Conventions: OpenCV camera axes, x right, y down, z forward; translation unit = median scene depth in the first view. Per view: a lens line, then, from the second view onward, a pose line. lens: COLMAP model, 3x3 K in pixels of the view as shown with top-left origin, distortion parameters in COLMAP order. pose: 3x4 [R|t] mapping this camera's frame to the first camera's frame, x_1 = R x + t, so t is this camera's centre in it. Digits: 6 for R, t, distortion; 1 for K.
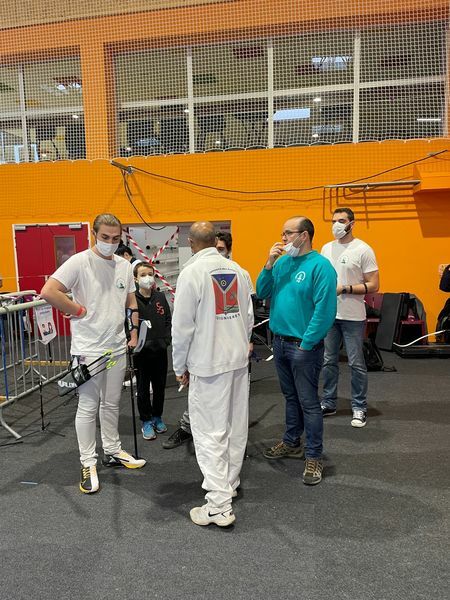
lens RADIAL K [[449.9, 0, 222.9], [0, 449.9, 302.0], [0, 0, 1]] dist [0.083115, -0.102352]
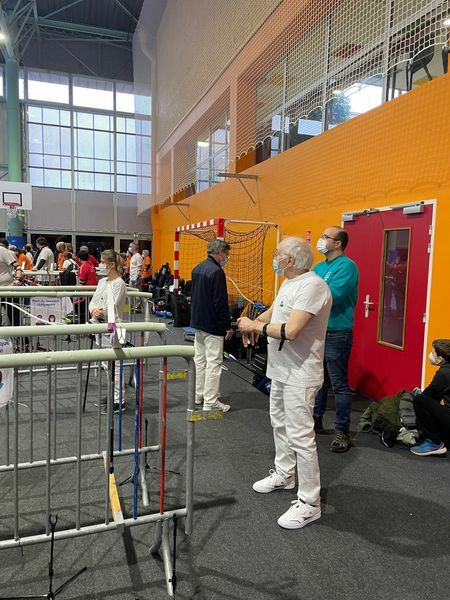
lens RADIAL K [[449.9, 0, 234.4], [0, 449.9, 294.5], [0, 0, 1]] dist [0.083115, -0.102352]
pose [[0.503137, 0.107991, -0.857433, 0.037541], [-0.133039, 0.990014, 0.046623, -0.065295], [0.853905, 0.090614, 0.512480, 0.559674]]
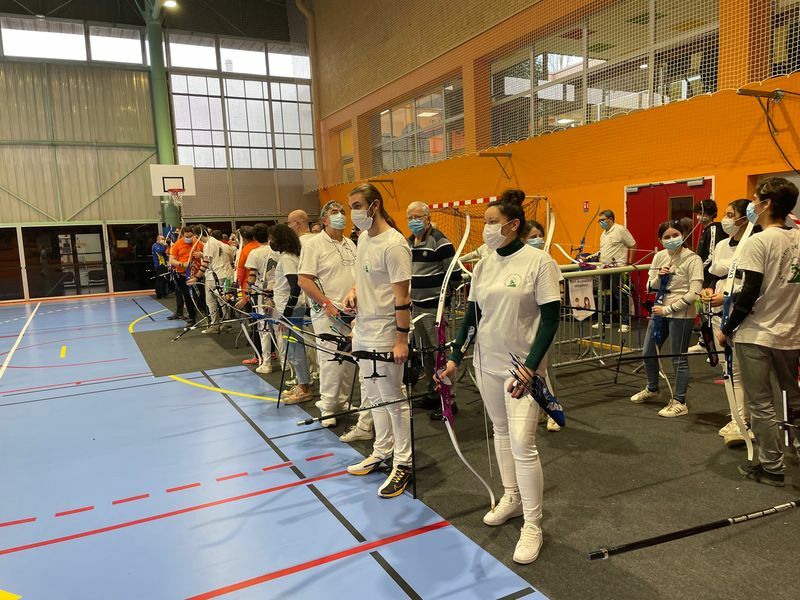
lens RADIAL K [[599.9, 0, 403.9], [0, 599.9, 303.3], [0, 0, 1]] dist [0.083115, -0.102352]
pose [[0.622522, 0.084176, -0.778062, 0.186315], [-0.059597, 0.996411, 0.060115, 0.003844], [0.780330, 0.008947, 0.625304, -0.025660]]
